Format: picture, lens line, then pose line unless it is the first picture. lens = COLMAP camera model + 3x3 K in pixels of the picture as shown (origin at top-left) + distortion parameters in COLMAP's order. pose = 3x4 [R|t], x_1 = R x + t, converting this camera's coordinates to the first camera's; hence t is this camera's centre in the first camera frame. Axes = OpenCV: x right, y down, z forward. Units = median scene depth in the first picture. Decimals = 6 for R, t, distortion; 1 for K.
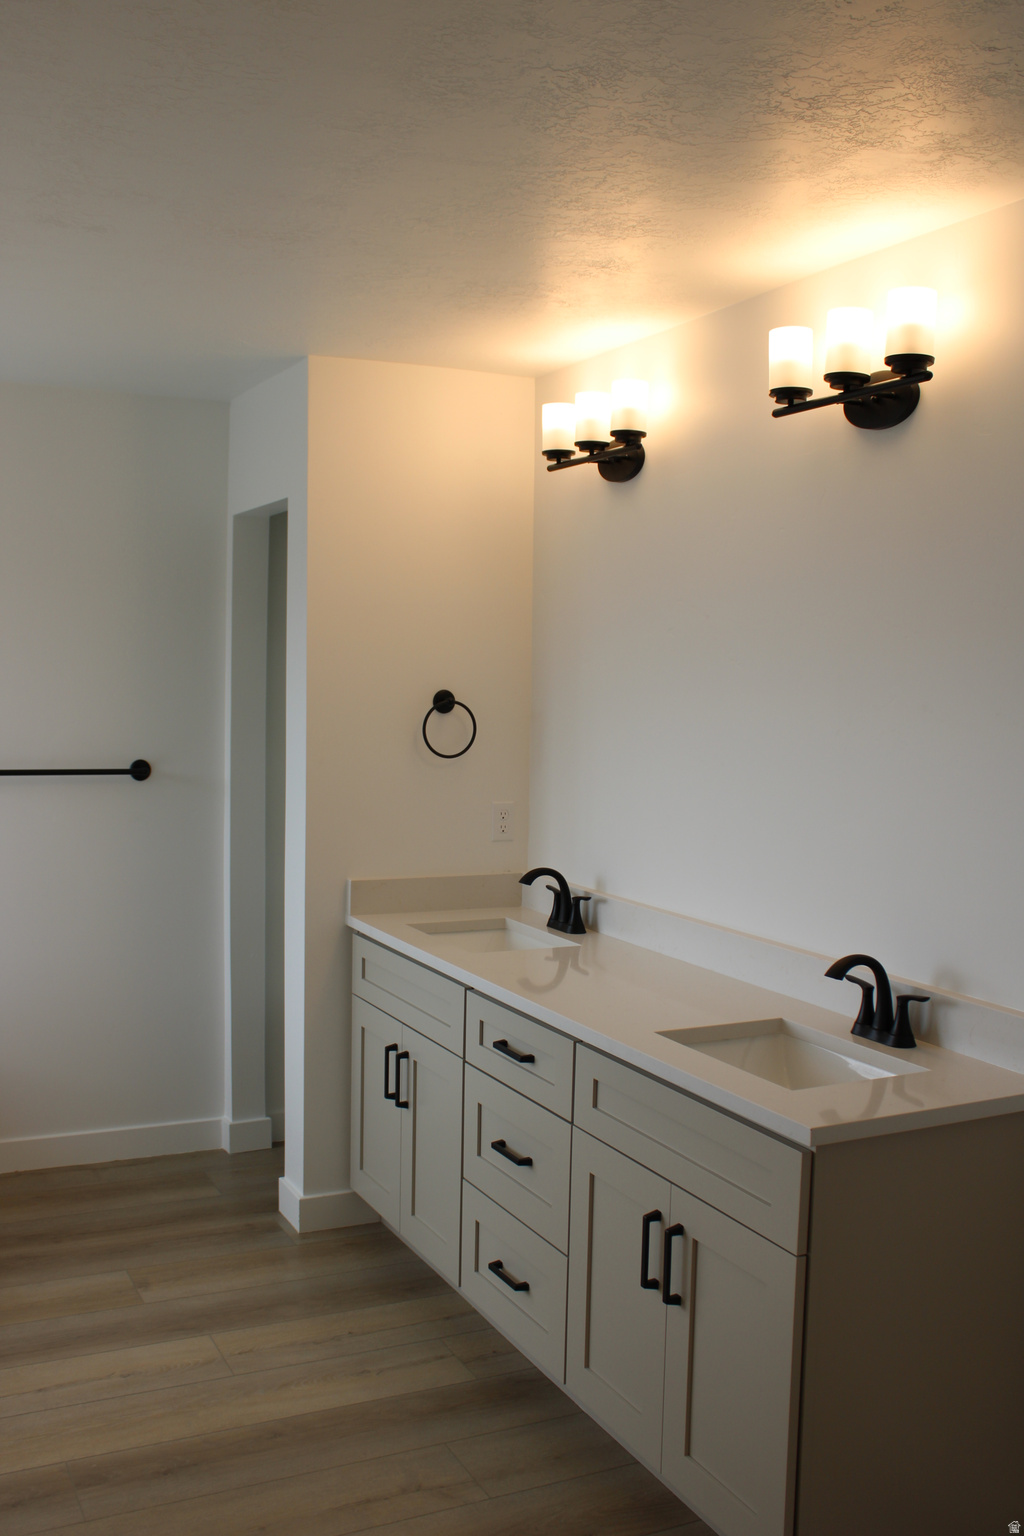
lens RADIAL K [[1474.9, 0, 512.0], [0, 1474.9, 768.0], [0, 0, 1]] dist [-0.142160, 0.142372]
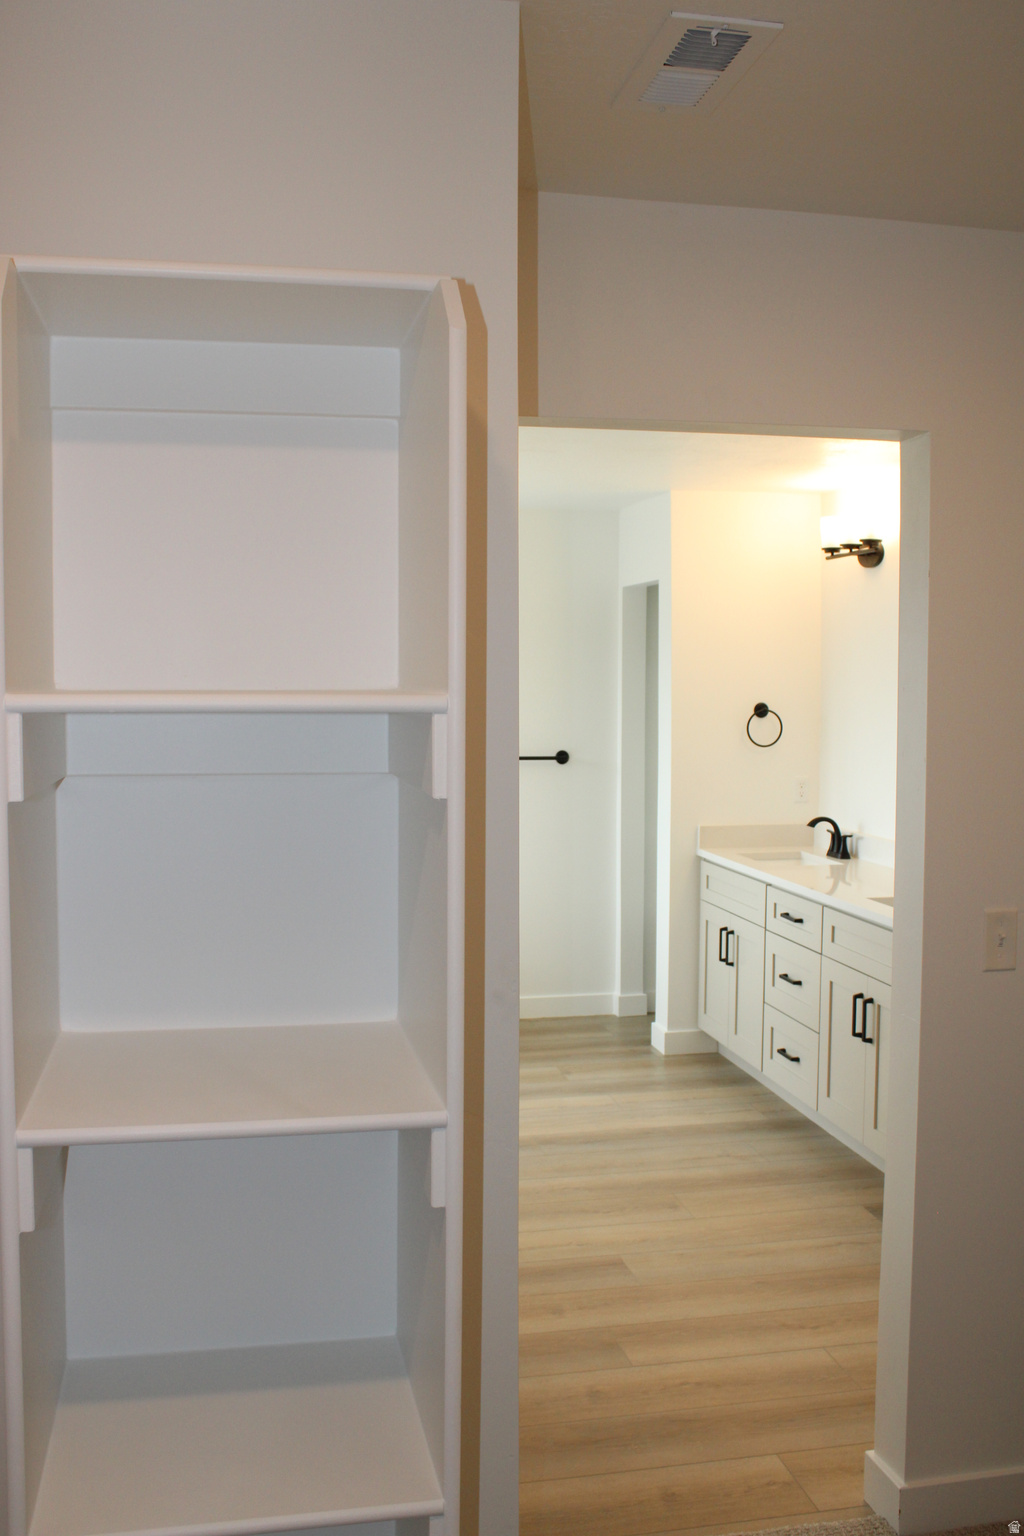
lens RADIAL K [[1474.9, 0, 512.0], [0, 1474.9, 768.0], [0, 0, 1]] dist [-0.142160, 0.142372]
pose [[0.968489, -0.000448, -0.249055, 0.088456], [-0.001152, 0.999980, -0.006279, 0.026369], [0.249053, 0.006368, 0.968469, -0.575265]]
